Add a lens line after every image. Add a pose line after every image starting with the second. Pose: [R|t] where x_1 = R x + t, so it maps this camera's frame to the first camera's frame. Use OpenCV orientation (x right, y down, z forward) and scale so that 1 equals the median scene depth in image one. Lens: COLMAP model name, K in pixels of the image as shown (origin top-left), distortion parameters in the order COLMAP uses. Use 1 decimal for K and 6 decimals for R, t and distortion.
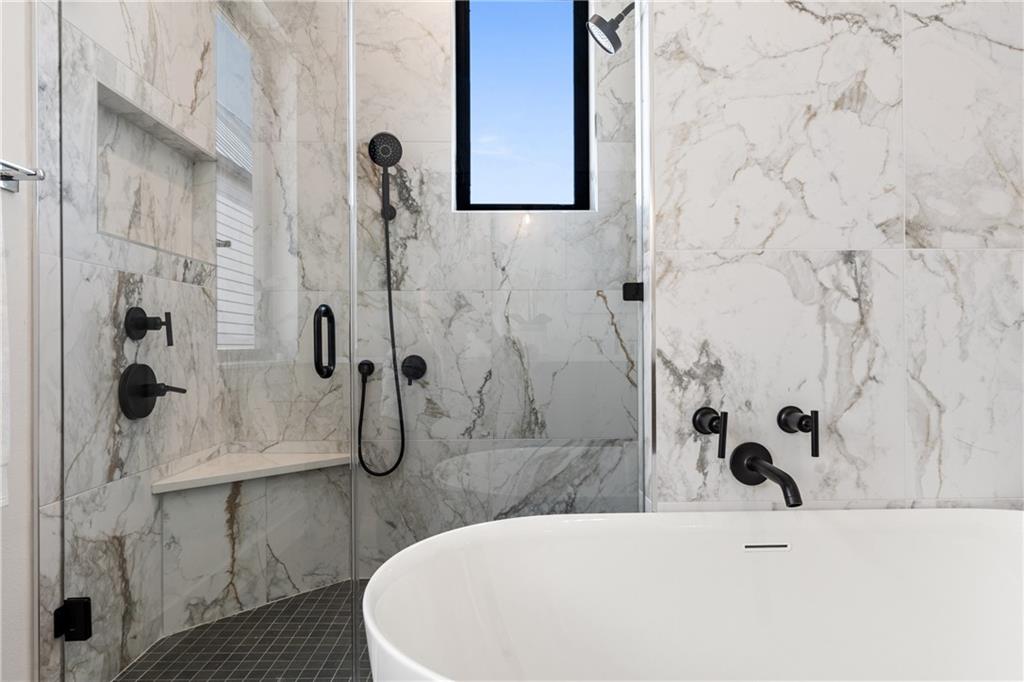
lens RADIAL K [[620.8, 0, 510.9], [0, 620.8, 351.5], [0, 0, 1]] dist [-0.003946, 0.001131]
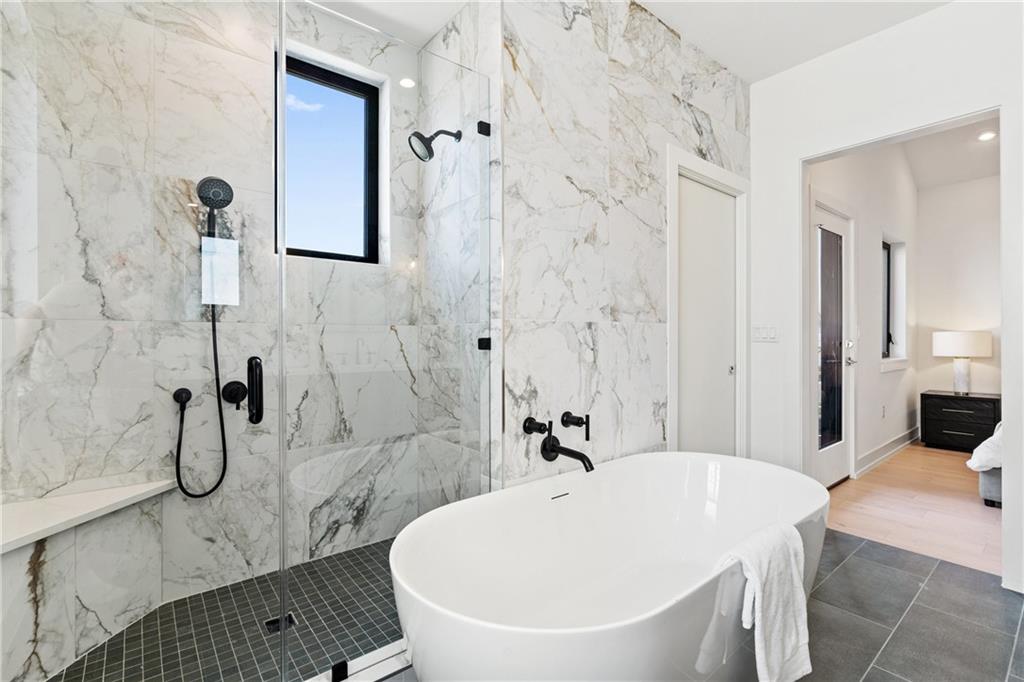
lens RADIAL K [[472.0, 0, 512.0], [0, 472.0, 341.0], [0, 0, 1]] dist [-0.016474, 0.005240]
pose [[0.782249, 0.000010, 0.622966, -0.298211], [0.000802, 0.999999, -0.001024, -0.065761], [-0.622965, 0.001301, 0.782248, 0.043893]]
